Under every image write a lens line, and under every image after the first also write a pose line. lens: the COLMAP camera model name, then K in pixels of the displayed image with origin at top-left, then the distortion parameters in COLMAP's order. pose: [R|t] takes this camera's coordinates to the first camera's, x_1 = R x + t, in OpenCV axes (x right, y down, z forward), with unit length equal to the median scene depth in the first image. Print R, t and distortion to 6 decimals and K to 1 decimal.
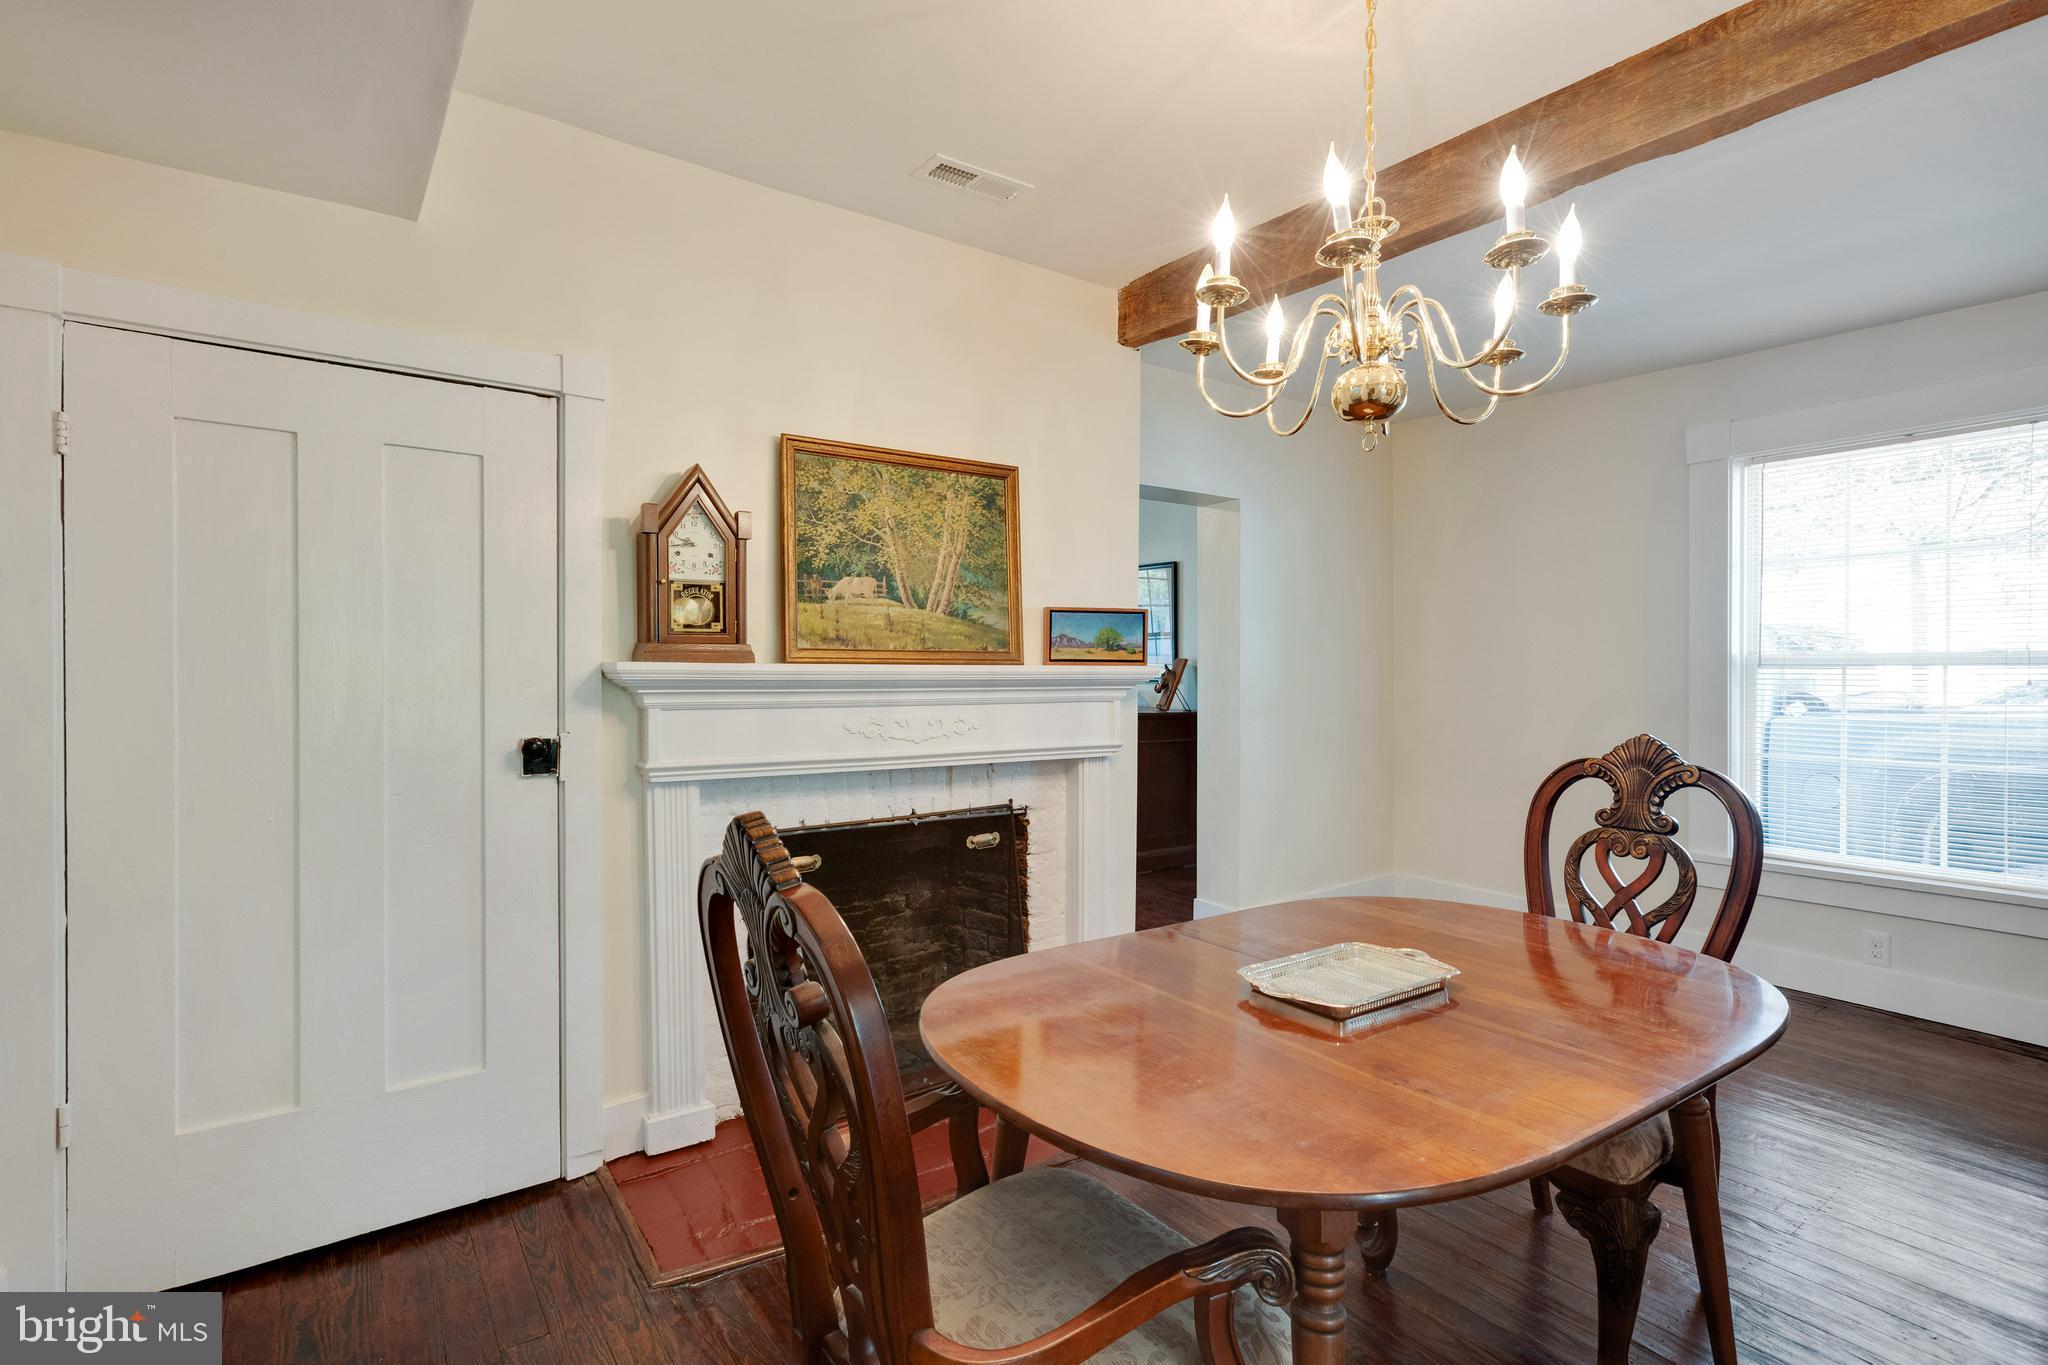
lens RADIAL K [[985.1, 0, 1016.2], [0, 985.1, 672.3], [0, 0, 1]] dist [0.001763, 0.005685]
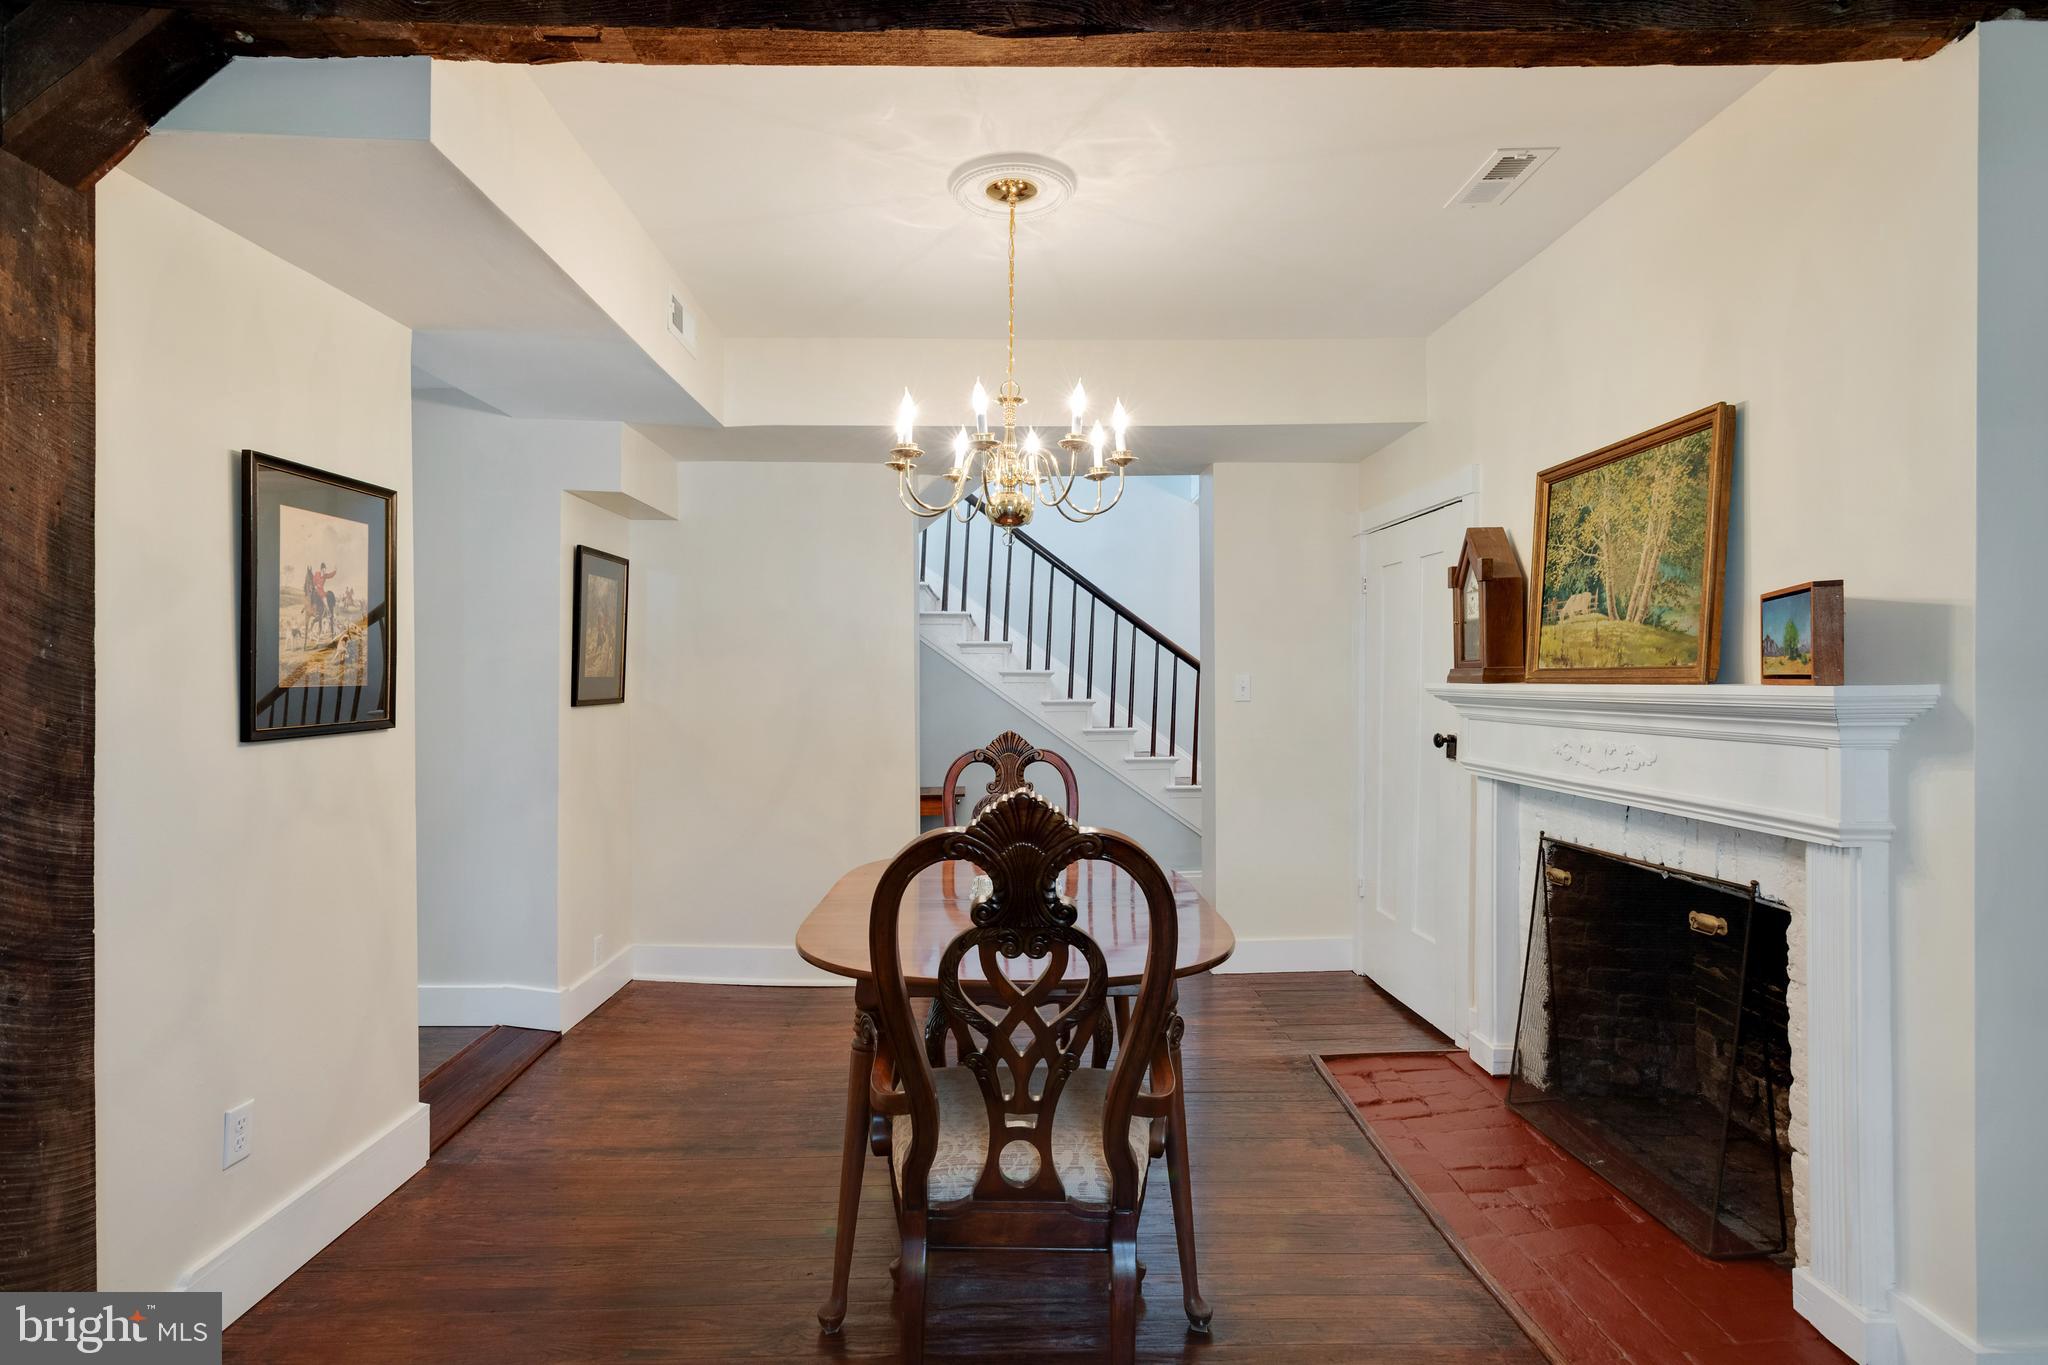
lens RADIAL K [[1036.1, 0, 1024.0], [0, 1036.1, 684.2], [0, 0, 1]] dist [-0.000085, 0.001966]
pose [[-0.528081, -0.006492, -0.849169, 0.961824], [-0.012570, 0.999921, 0.000173, -0.001466], [0.849101, 0.010766, -0.528121, 1.047997]]
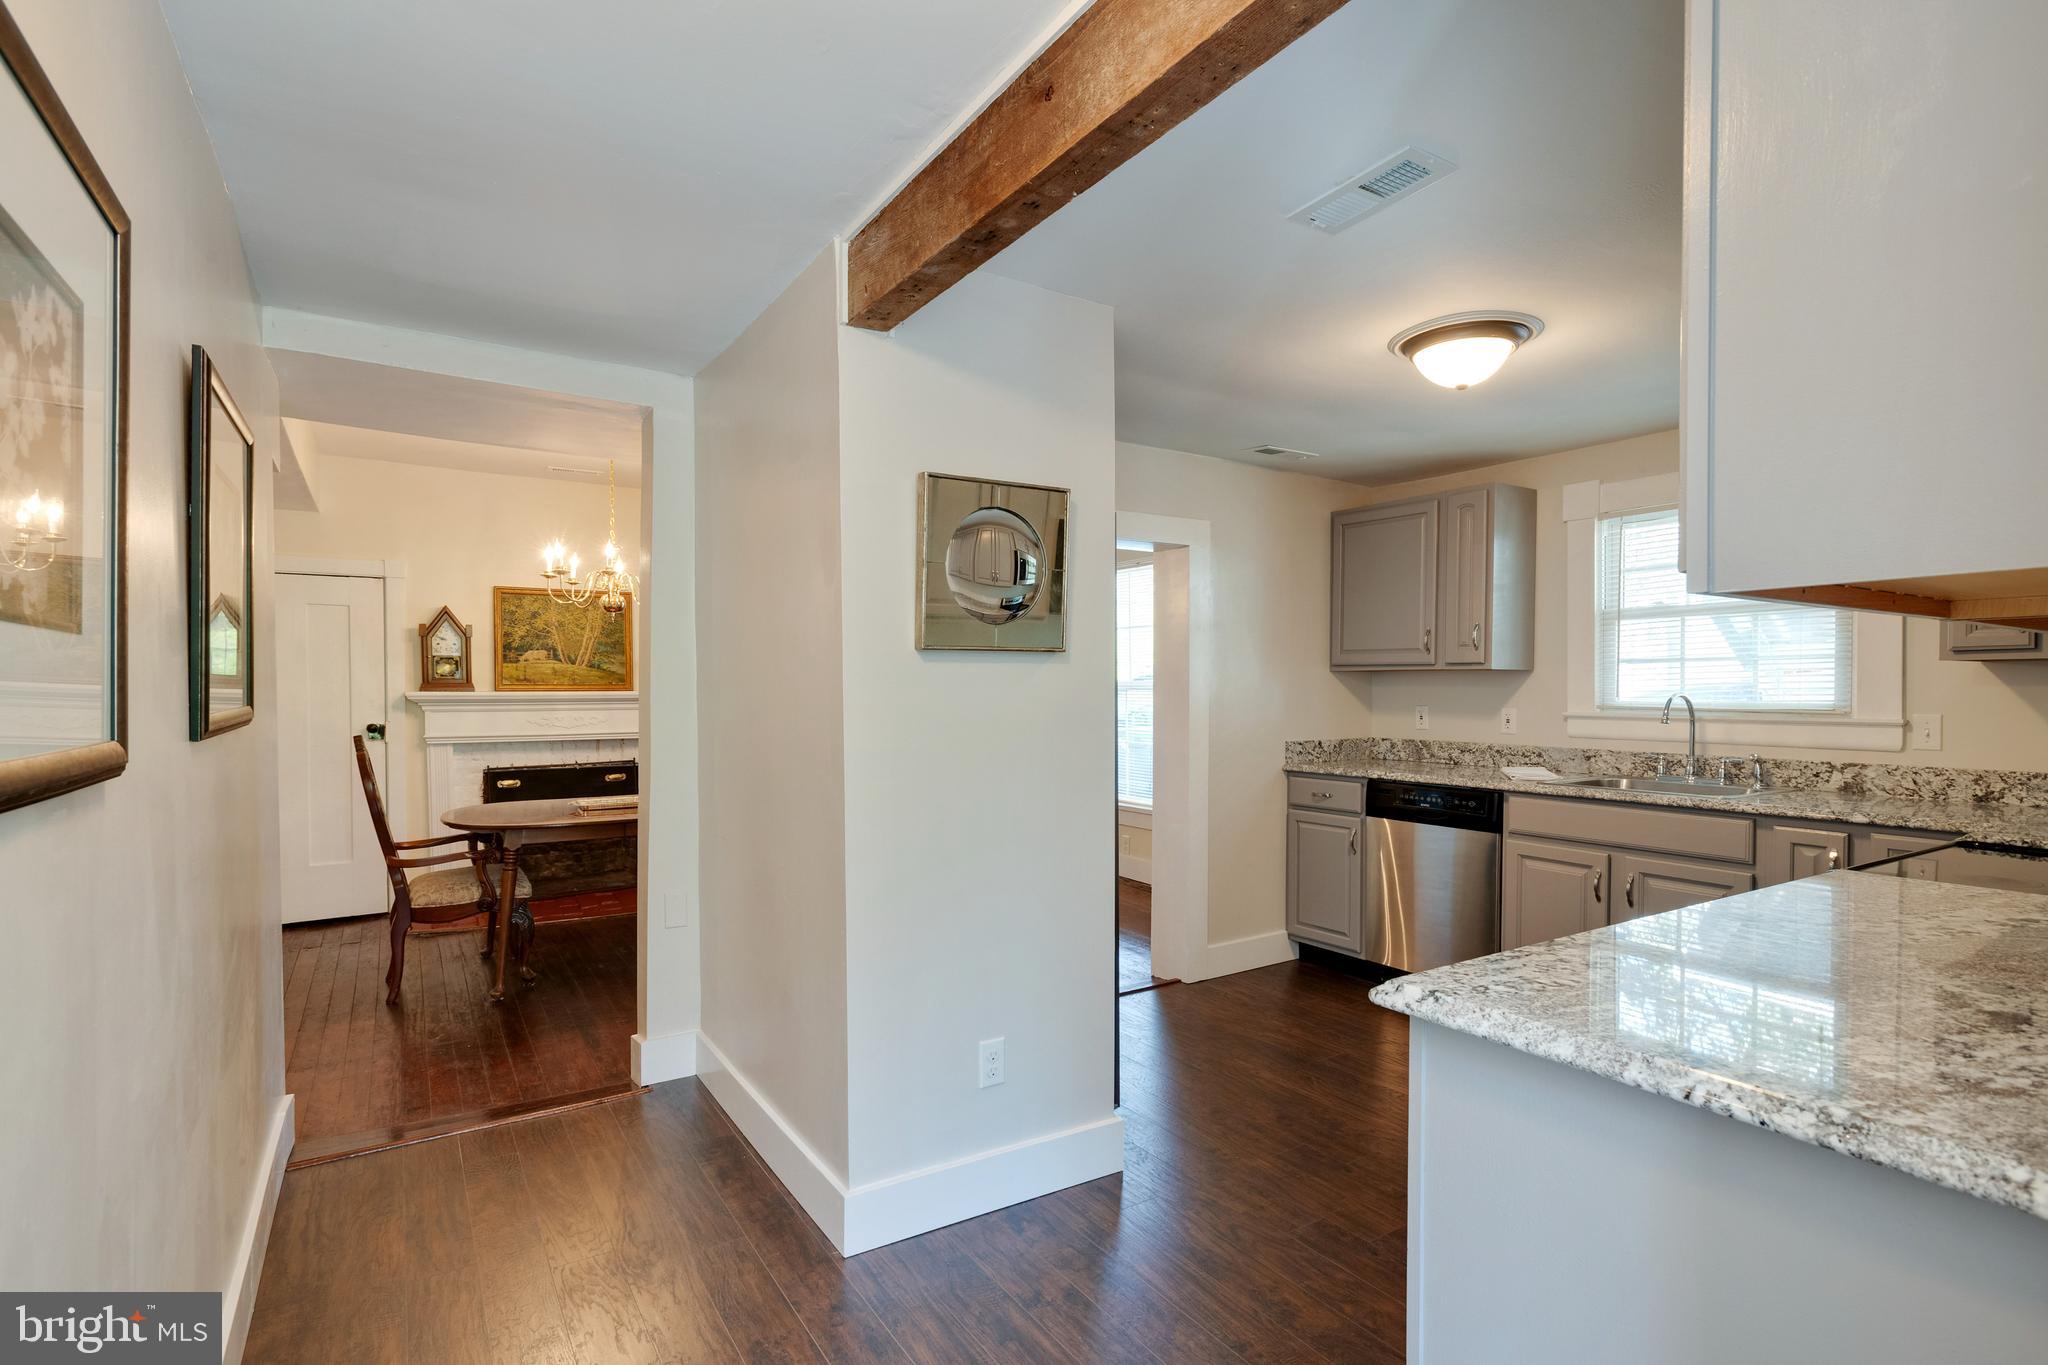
lens RADIAL K [[985.1, 0, 1032.5], [0, 985.1, 698.0], [0, 0, 1]] dist [0.001763, 0.005685]
pose [[0.999940, -0.010824, -0.001383, 0.897115], [0.010834, 0.999914, 0.007363, 0.002526], [0.001303, -0.007378, 0.999972, -1.116133]]
